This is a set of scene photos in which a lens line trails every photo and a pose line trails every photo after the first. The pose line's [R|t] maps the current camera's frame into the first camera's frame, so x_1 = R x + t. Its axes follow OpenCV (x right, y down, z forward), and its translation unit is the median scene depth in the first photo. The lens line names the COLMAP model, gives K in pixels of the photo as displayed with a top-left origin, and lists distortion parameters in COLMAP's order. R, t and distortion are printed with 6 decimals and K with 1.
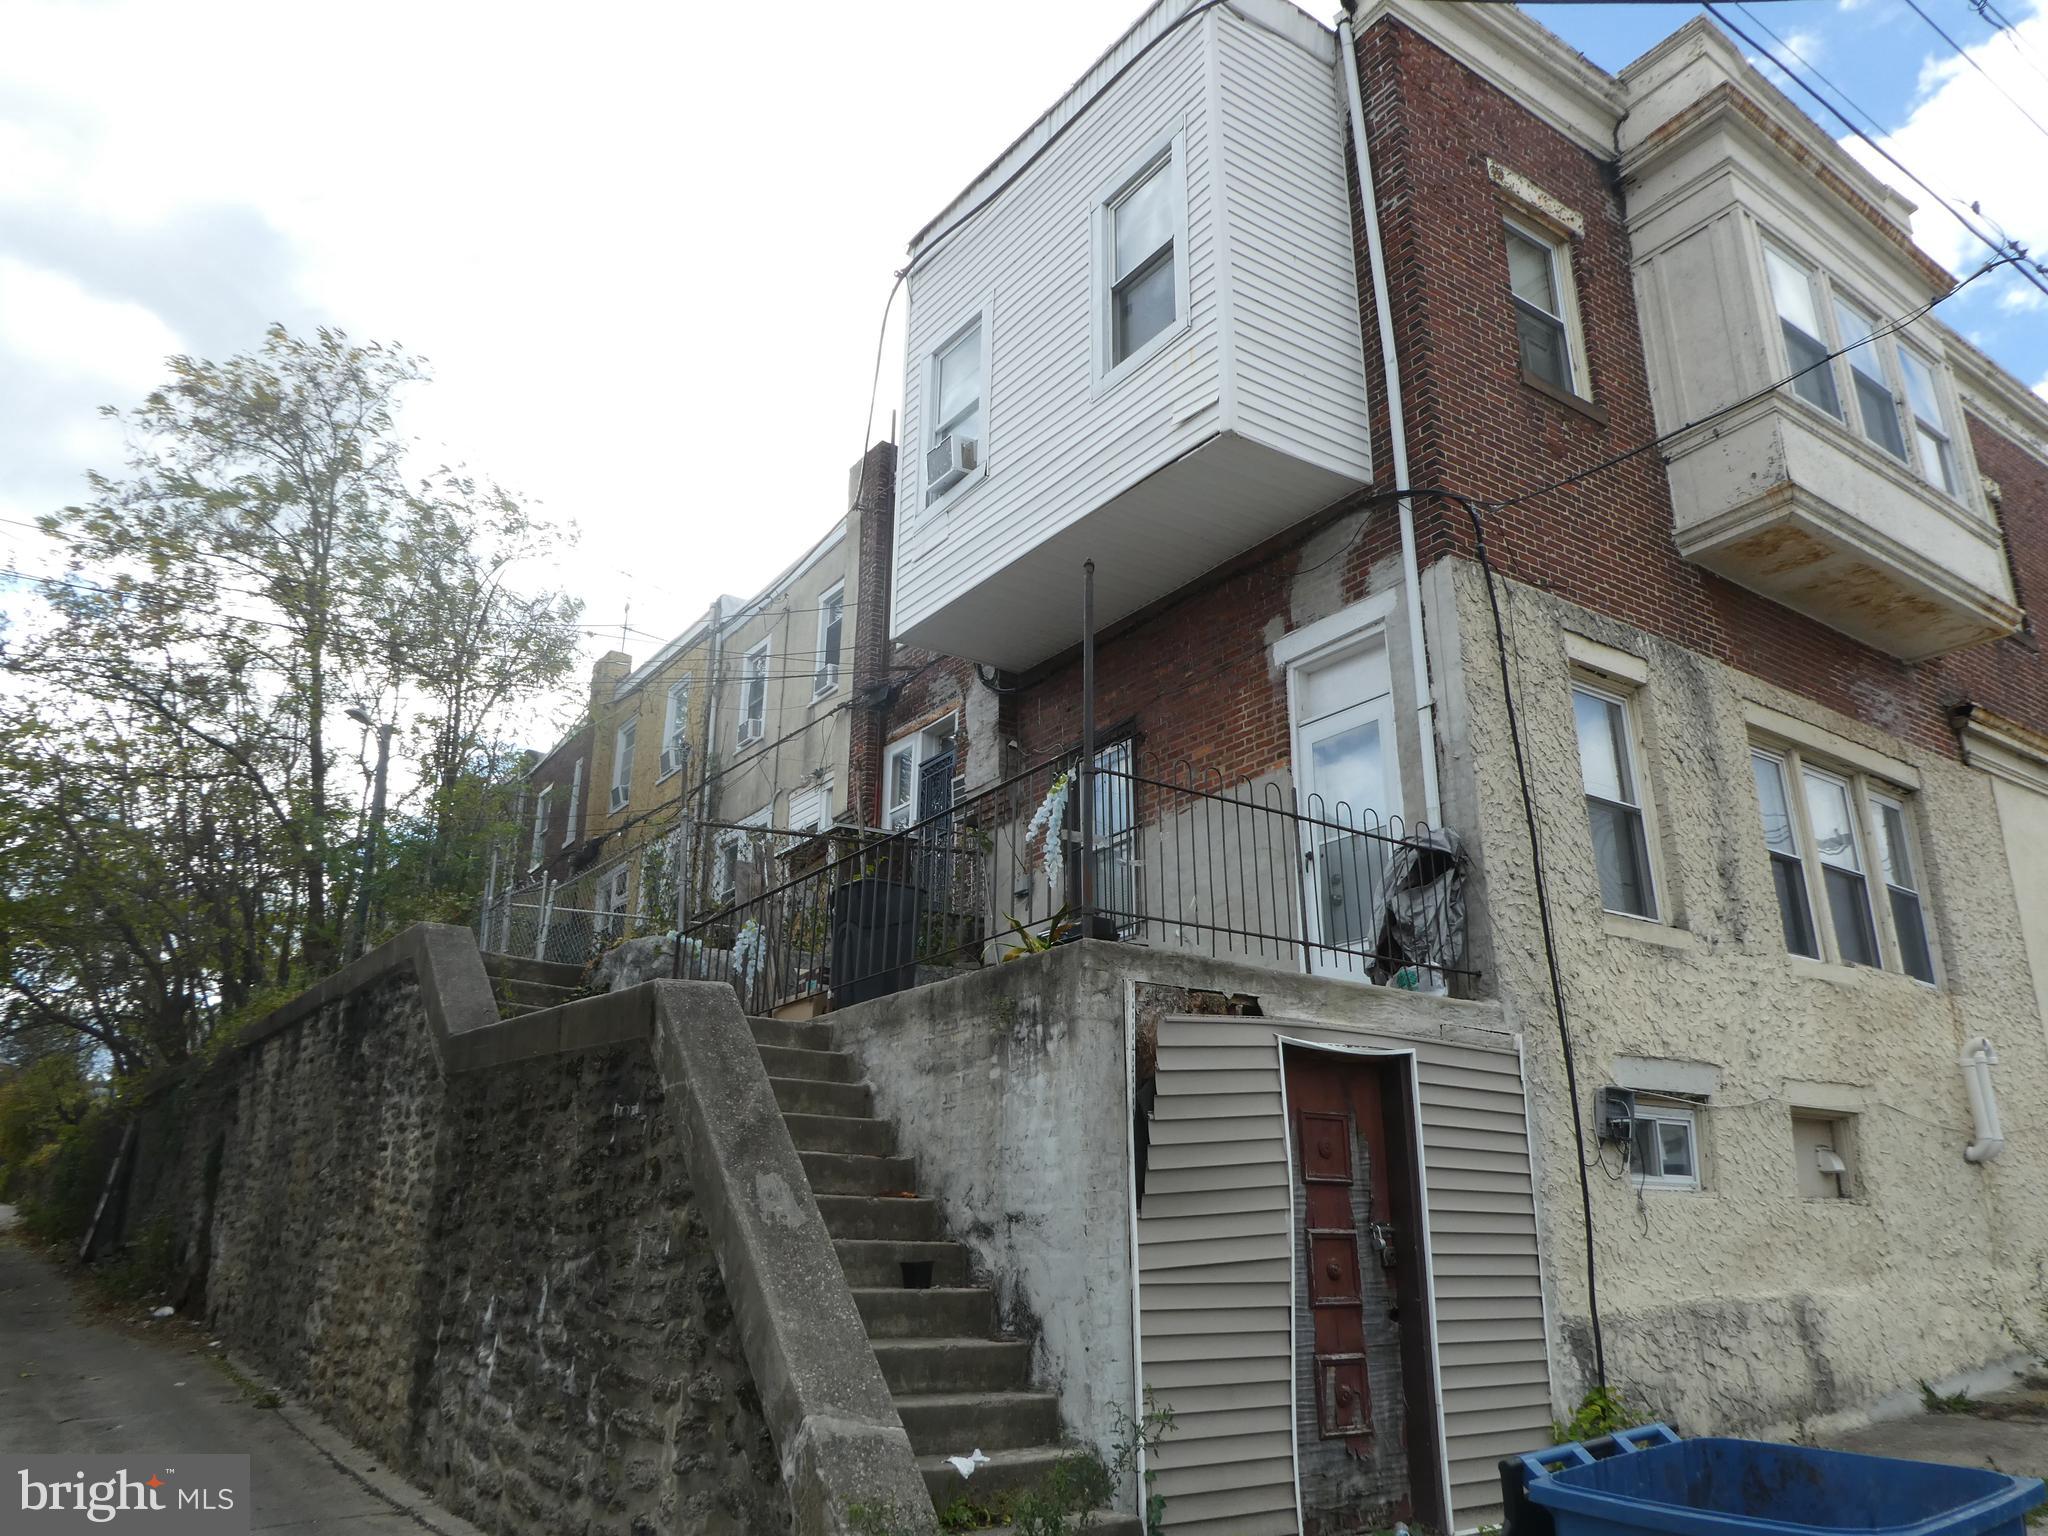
lens RADIAL K [[1471.1, 0, 1024.0], [0, 1471.1, 768.0], [0, 0, 1]] dist [-0.024958, -0.004271]
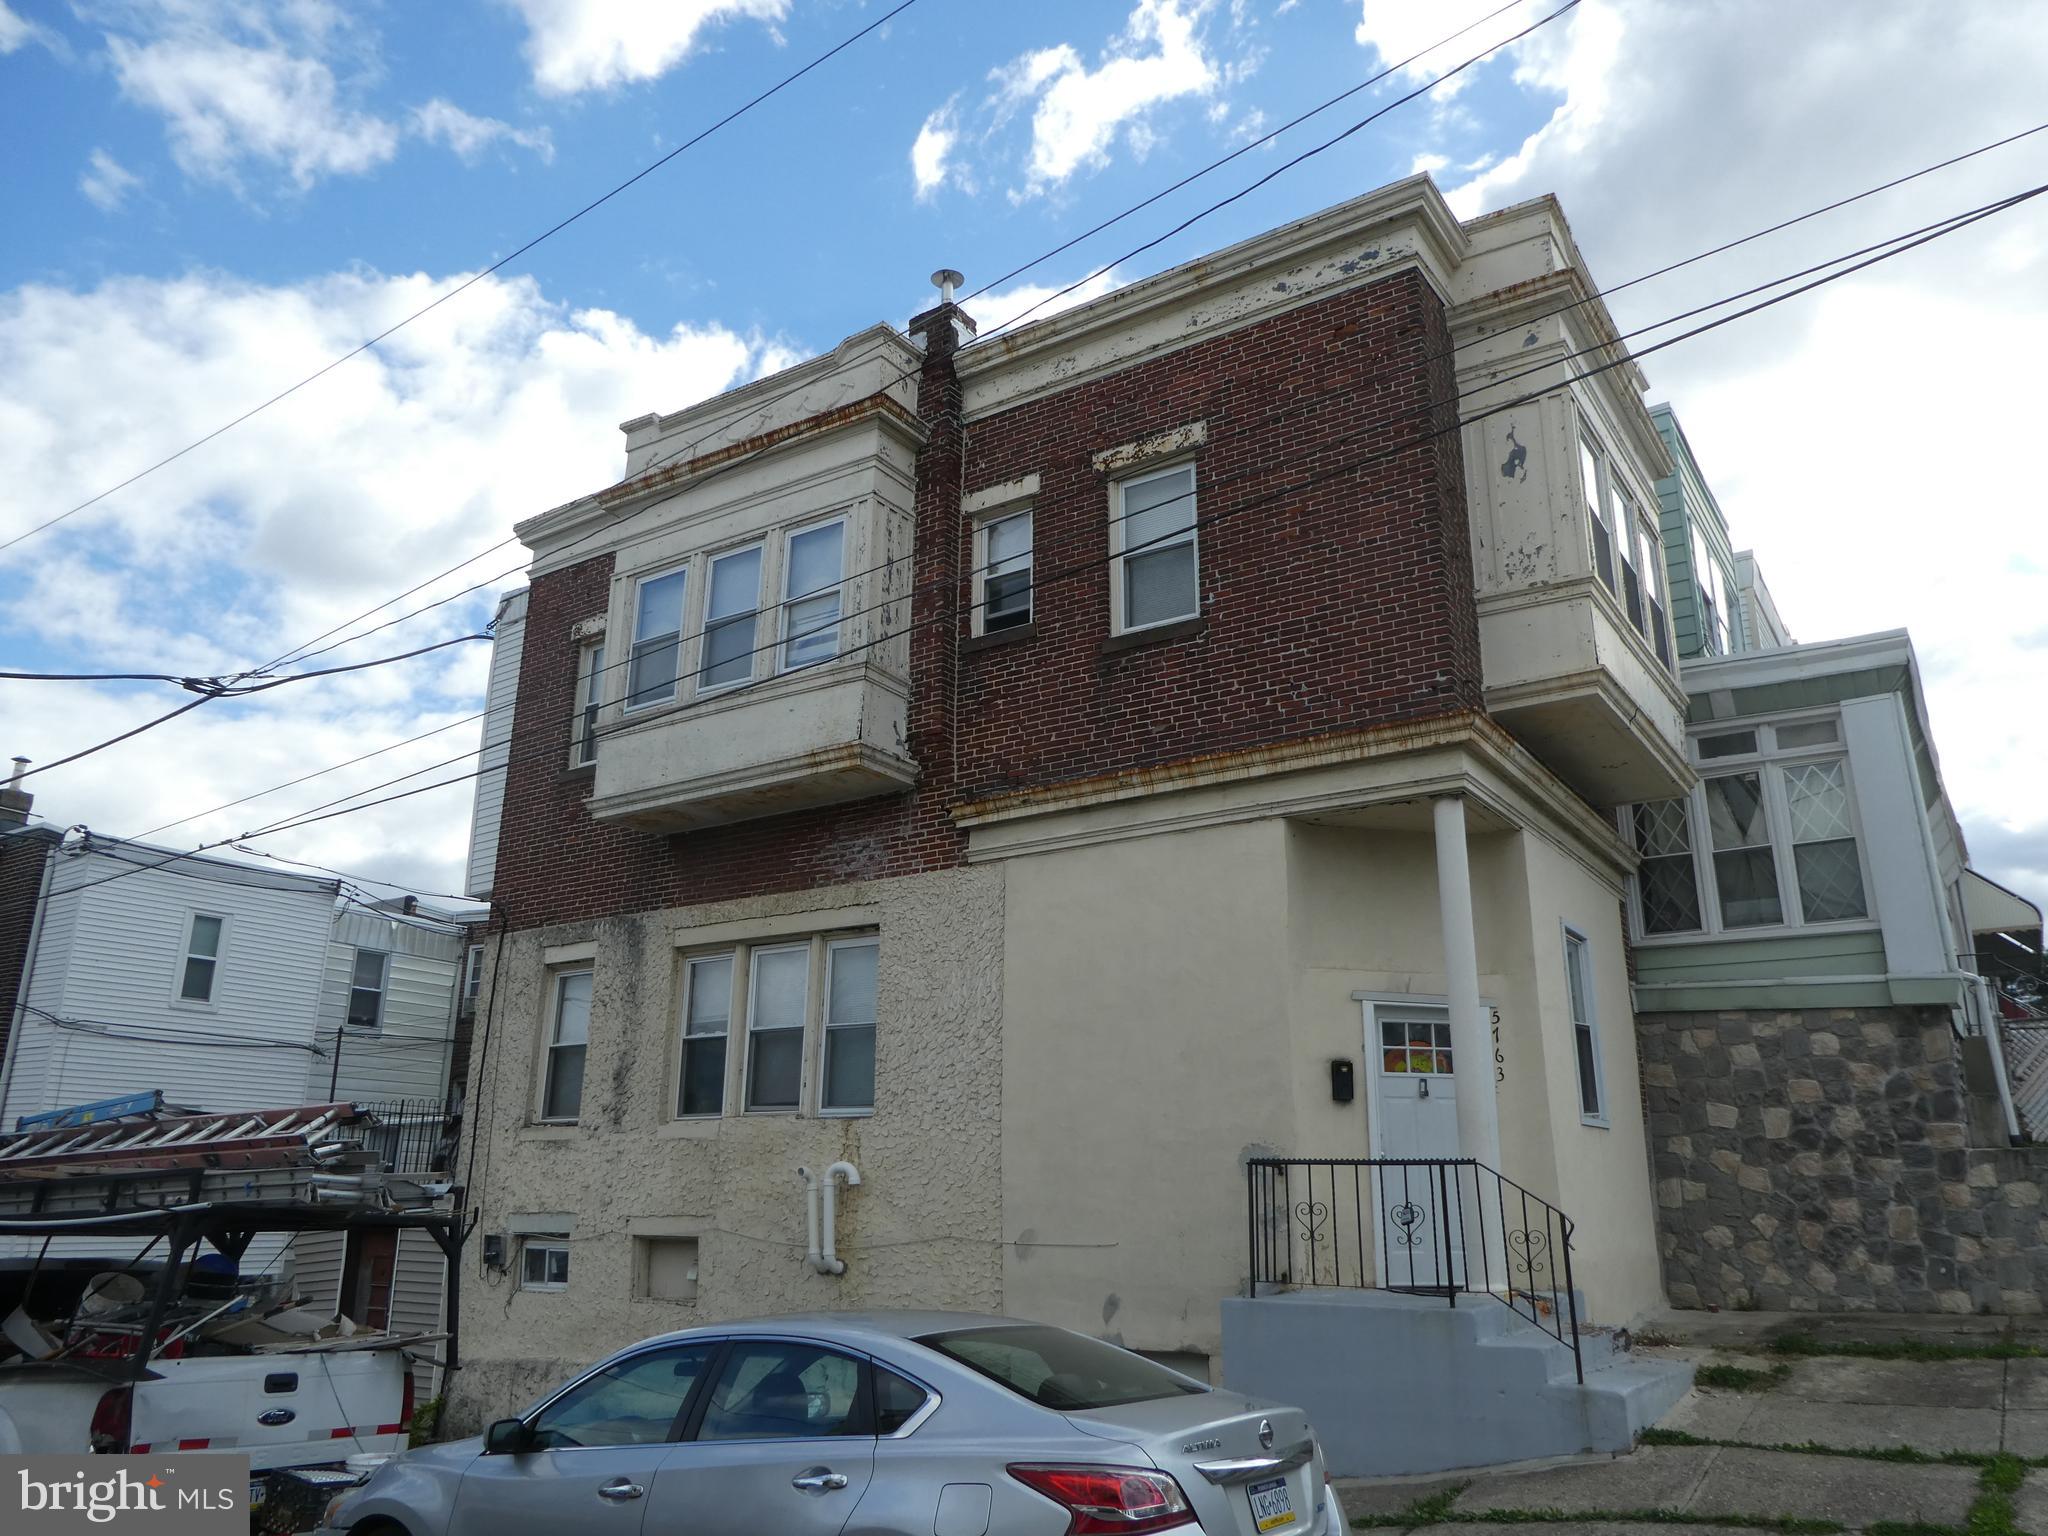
lens RADIAL K [[1476.7, 0, 1024.0], [0, 1476.7, 768.0], [0, 0, 1]] dist [-0.010988, -0.019418]
pose [[0.358804, -0.268263, -0.894033, 2.018371], [0.301659, 0.939739, -0.160912, 0.140297], [0.883324, -0.211957, 0.418106, 0.789402]]
